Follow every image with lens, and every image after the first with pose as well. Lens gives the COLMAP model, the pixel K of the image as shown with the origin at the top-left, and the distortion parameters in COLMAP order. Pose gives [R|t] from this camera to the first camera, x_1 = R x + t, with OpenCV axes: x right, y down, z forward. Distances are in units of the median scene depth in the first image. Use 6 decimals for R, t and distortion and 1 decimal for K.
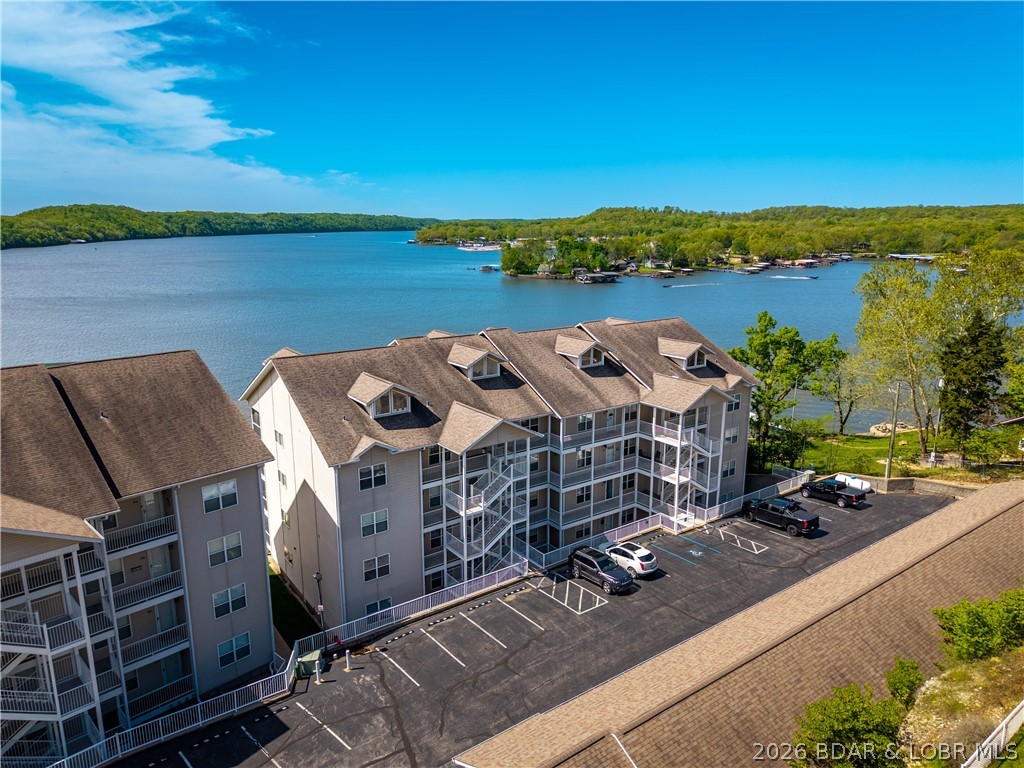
lens RADIAL K [[684.5, 0, 516.6], [0, 684.5, 374.2], [0, 0, 1]] dist [0.022030, -0.025907]
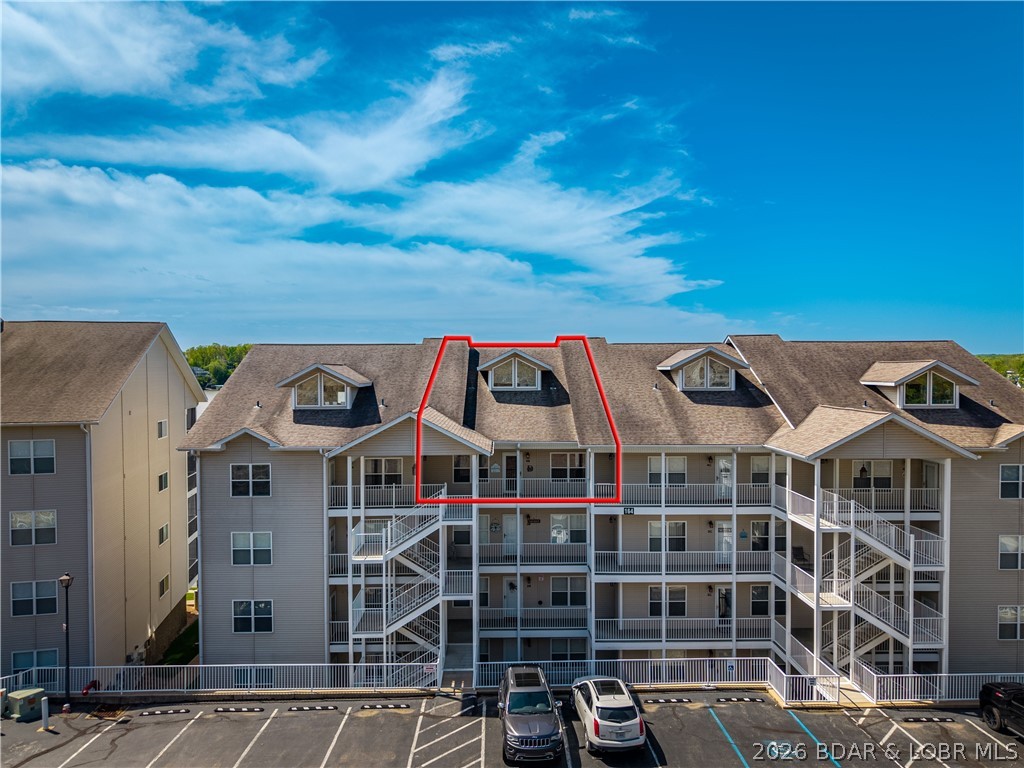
lens RADIAL K [[684.5, 0, 518.5], [0, 684.5, 378.1], [0, 0, 1]] dist [0.022030, -0.025907]
pose [[0.818333, 0.002569, -0.574739, 0.344377], [-0.114406, 0.980706, -0.158512, 0.099784], [0.563243, 0.195469, 0.802838, 0.438622]]
